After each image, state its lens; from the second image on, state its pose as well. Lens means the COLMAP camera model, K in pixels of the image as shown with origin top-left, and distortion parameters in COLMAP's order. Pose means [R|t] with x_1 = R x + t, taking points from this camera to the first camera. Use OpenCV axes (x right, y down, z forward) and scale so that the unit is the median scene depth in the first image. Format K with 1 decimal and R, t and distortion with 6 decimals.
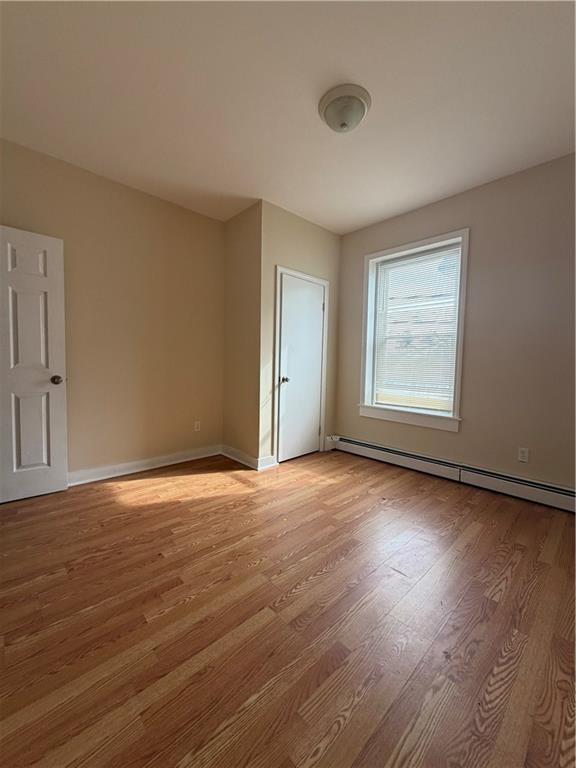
lens RADIAL K [[307.0, 0, 288.0], [0, 307.0, 384.0], [0, 0, 1]] dist [-0.001018, -0.000003]
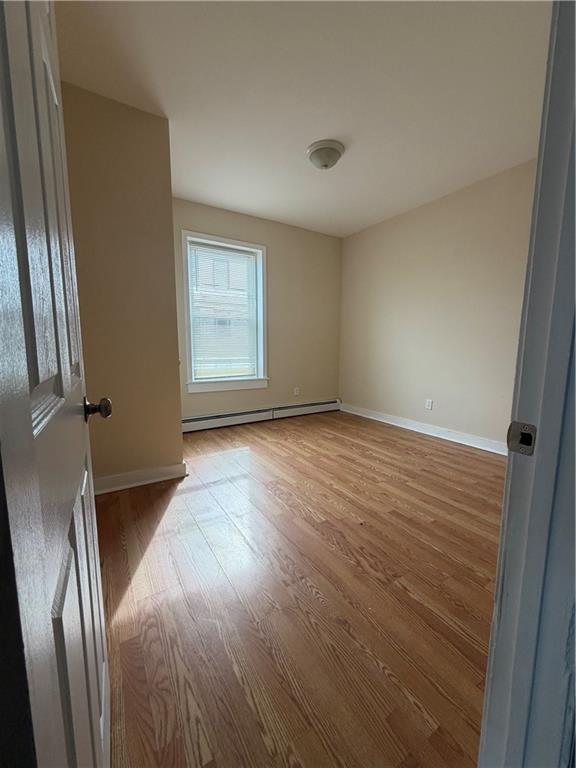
lens RADIAL K [[307.0, 0, 288.0], [0, 307.0, 384.0], [0, 0, 1]] dist [-0.001018, -0.000003]
pose [[0.193464, -0.150520, 0.969492, -0.983871], [0.062920, 0.988031, 0.140842, -0.070298], [-0.979088, 0.033753, 0.200619, 0.693979]]
